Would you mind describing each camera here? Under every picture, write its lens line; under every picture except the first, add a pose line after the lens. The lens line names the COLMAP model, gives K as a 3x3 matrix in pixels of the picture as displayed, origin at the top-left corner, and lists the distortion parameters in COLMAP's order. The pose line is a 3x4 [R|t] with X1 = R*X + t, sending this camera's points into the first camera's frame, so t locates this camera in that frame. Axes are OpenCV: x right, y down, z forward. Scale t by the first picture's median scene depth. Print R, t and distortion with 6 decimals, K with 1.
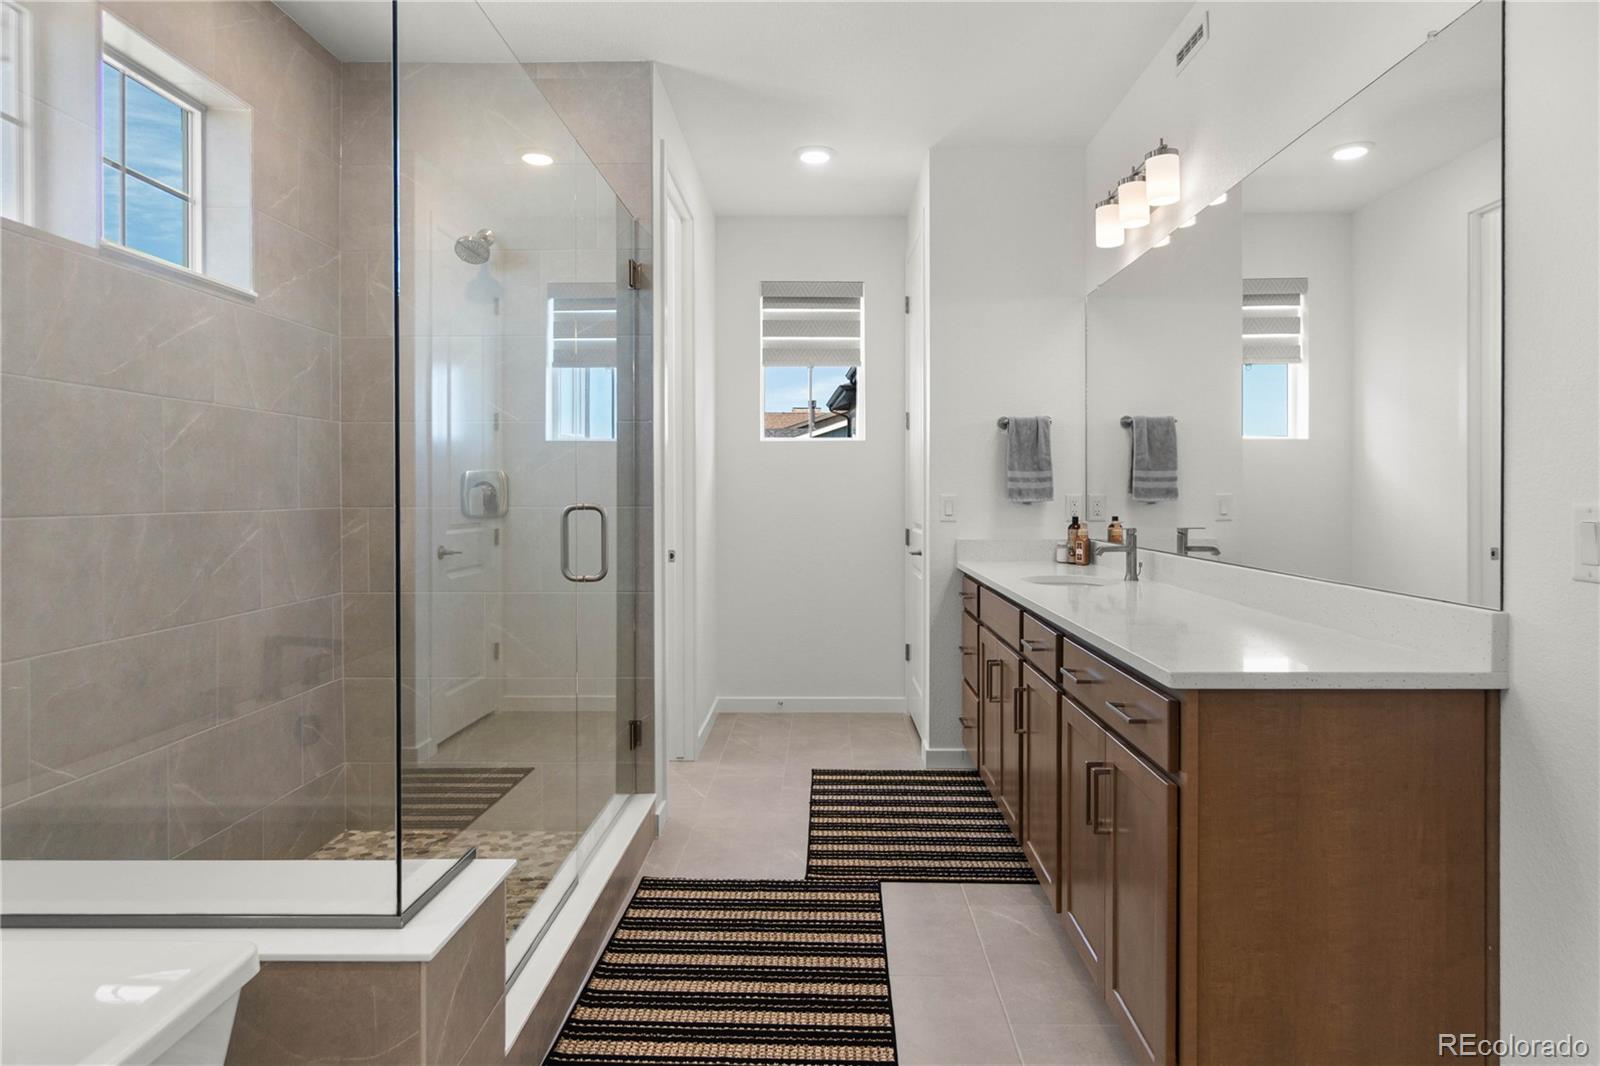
lens RADIAL K [[926.9, 0, 795.8], [0, 926.9, 499.5], [0, 0, 1]] dist [-0.000006, -0.000125]
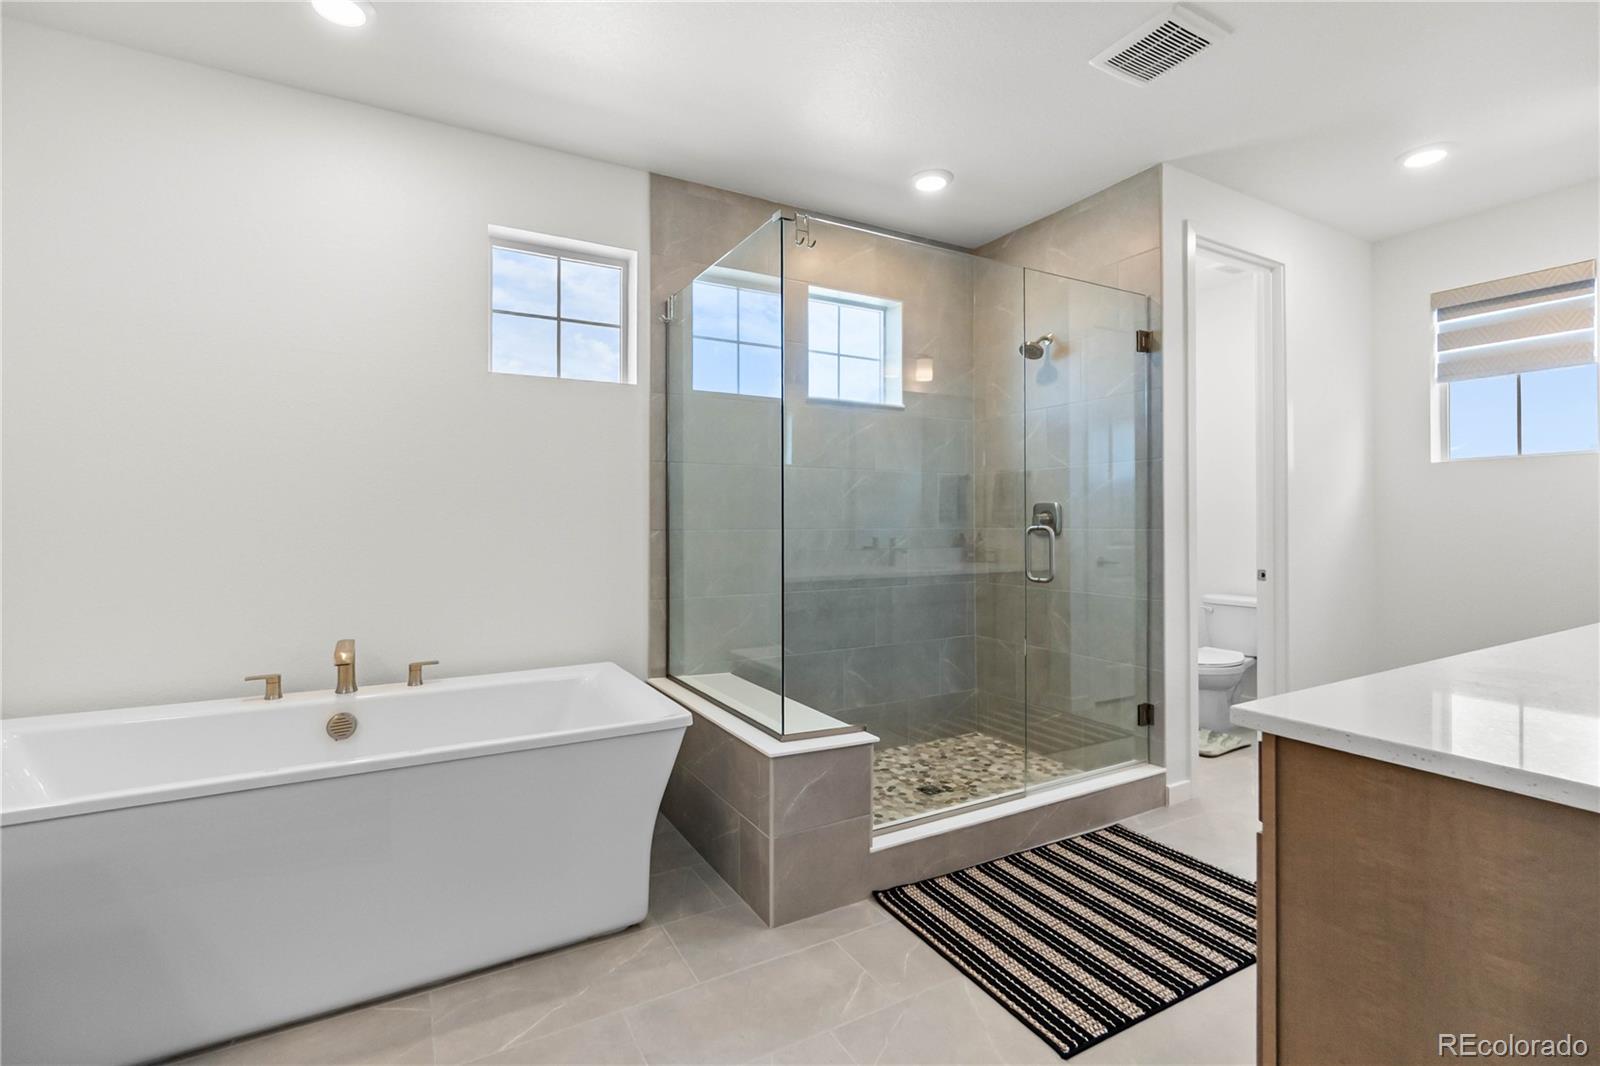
lens RADIAL K [[688.6, 0, 781.4], [0, 688.6, 514.8], [0, 0, 1]] dist [-0.001601, 0.000908]
pose [[0.508529, -0.005800, -0.861025, 0.377536], [-0.004647, 0.999944, -0.009480, -0.000385], [0.861032, 0.008822, 0.508474, 0.120089]]
